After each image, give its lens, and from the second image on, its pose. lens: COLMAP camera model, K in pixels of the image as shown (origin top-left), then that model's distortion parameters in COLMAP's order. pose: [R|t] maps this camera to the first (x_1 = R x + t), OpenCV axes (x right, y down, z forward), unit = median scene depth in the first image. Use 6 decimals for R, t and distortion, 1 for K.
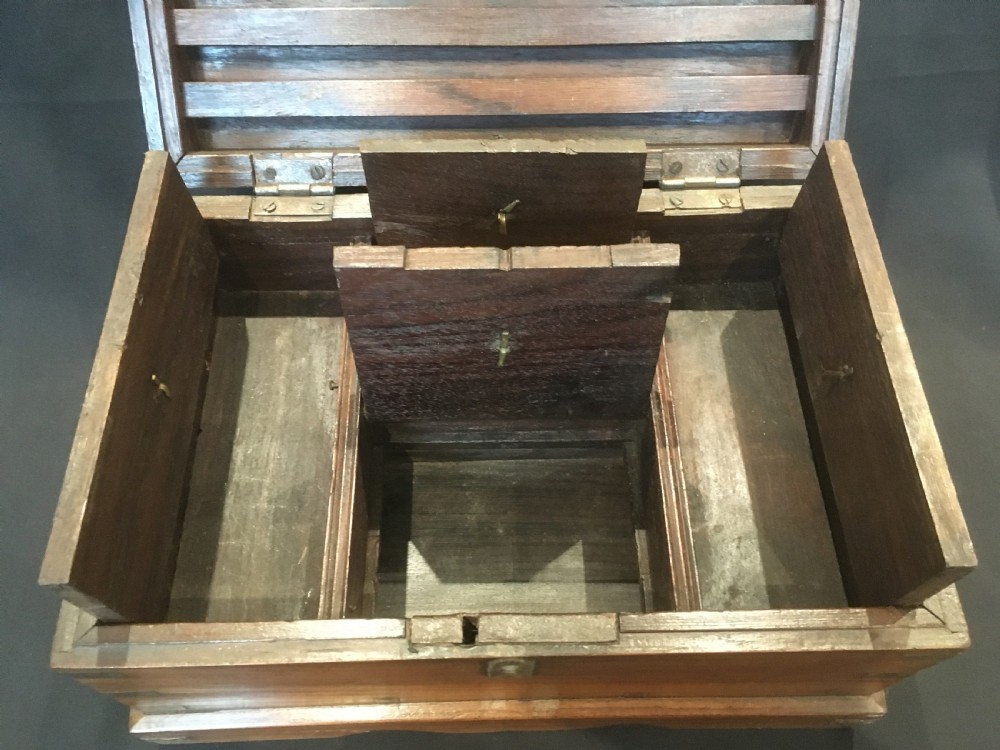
lens RADIAL K [[812.1, 0, 496.7], [0, 812.1, 369.1], [0, 0, 1]] dist [0.075389, -0.108233]
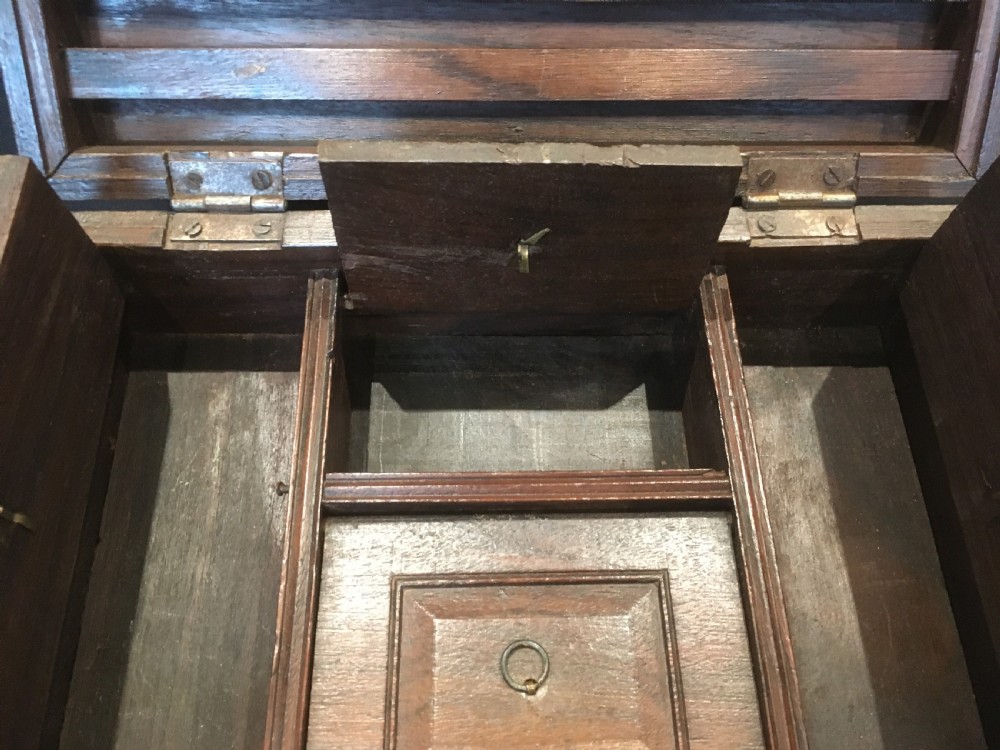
lens RADIAL K [[812.1, 0, 497.3], [0, 812.1, 364.9], [0, 0, 1]] dist [0.075389, -0.108233]
pose [[0.999817, 0.008211, 0.017266, -0.026774], [-0.009095, 0.998618, 0.051771, -0.120696], [-0.016817, -0.051918, 0.998510, 0.285898]]
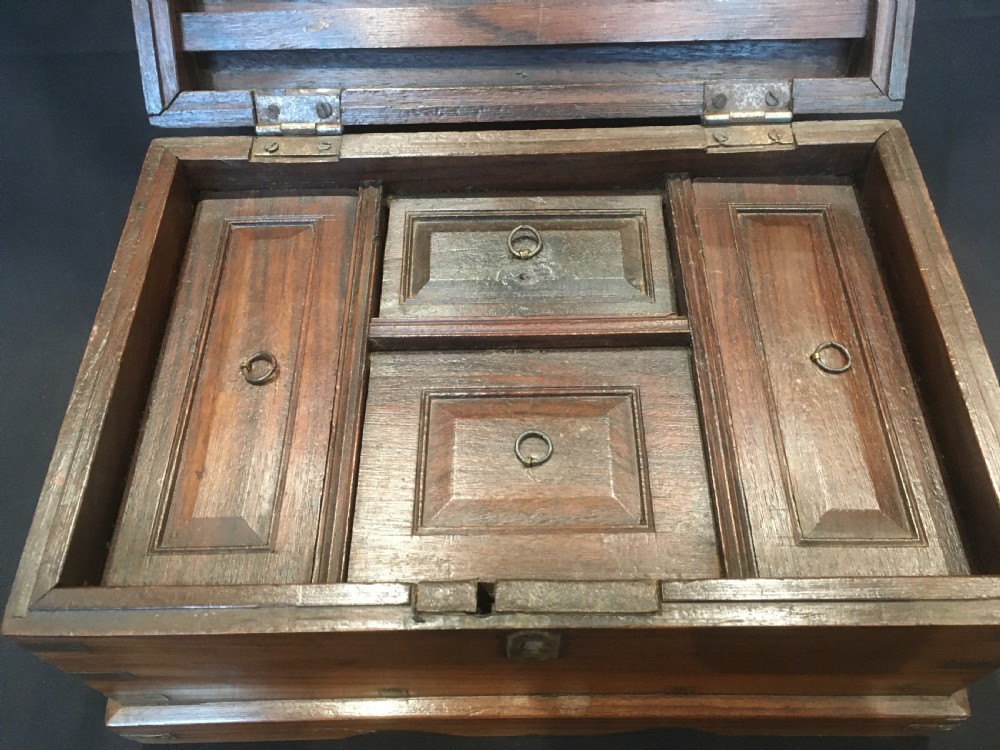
lens RADIAL K [[812.1, 0, 501.1], [0, 812.1, 372.7], [0, 0, 1]] dist [0.075389, -0.108233]
pose [[0.999505, 0.001461, -0.031421, 0.007847], [-0.002707, 0.999209, -0.039663, 0.089581], [0.031338, 0.039729, 0.998719, 0.104321]]
